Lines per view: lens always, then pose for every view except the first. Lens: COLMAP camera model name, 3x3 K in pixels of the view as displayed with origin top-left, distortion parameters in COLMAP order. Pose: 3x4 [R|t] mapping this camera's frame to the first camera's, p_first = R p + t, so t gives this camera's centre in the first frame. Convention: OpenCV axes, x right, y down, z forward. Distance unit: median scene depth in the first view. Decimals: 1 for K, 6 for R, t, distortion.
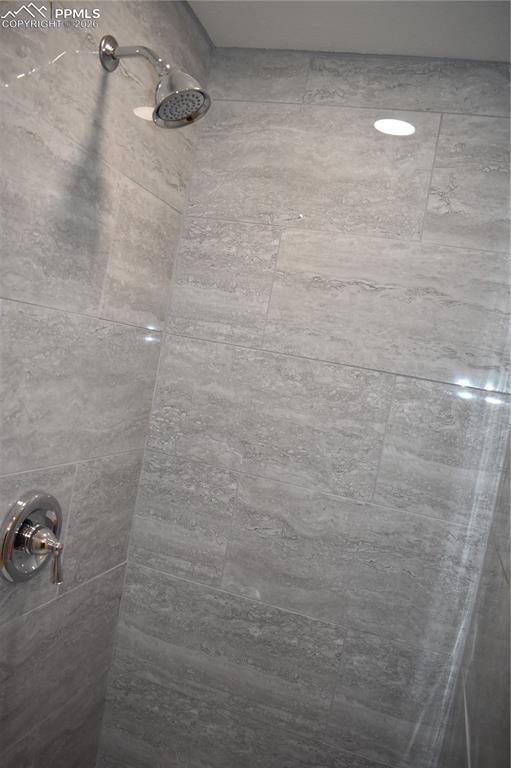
lens RADIAL K [[610.9, 0, 258.5], [0, 610.9, 384.6], [0, 0, 1]] dist [-0.080992, 0.012815]
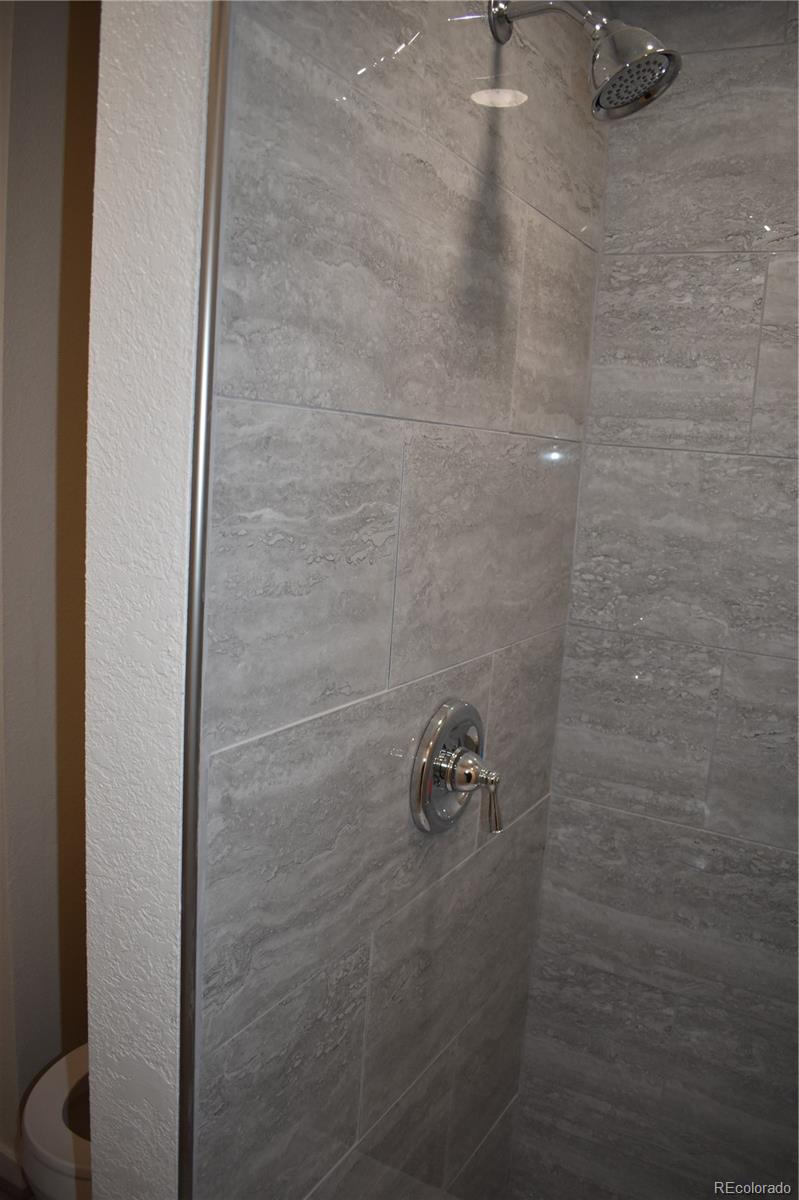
lens RADIAL K [[954.5, 0, 400.1], [0, 954.5, 595.2], [0, 0, 1]] dist [-0.080992, 0.012815]
pose [[0.974164, -0.076695, -0.212422, -0.150274], [0.094534, 0.992683, 0.075122, -0.020126], [0.205106, -0.093263, 0.974286, -0.034504]]
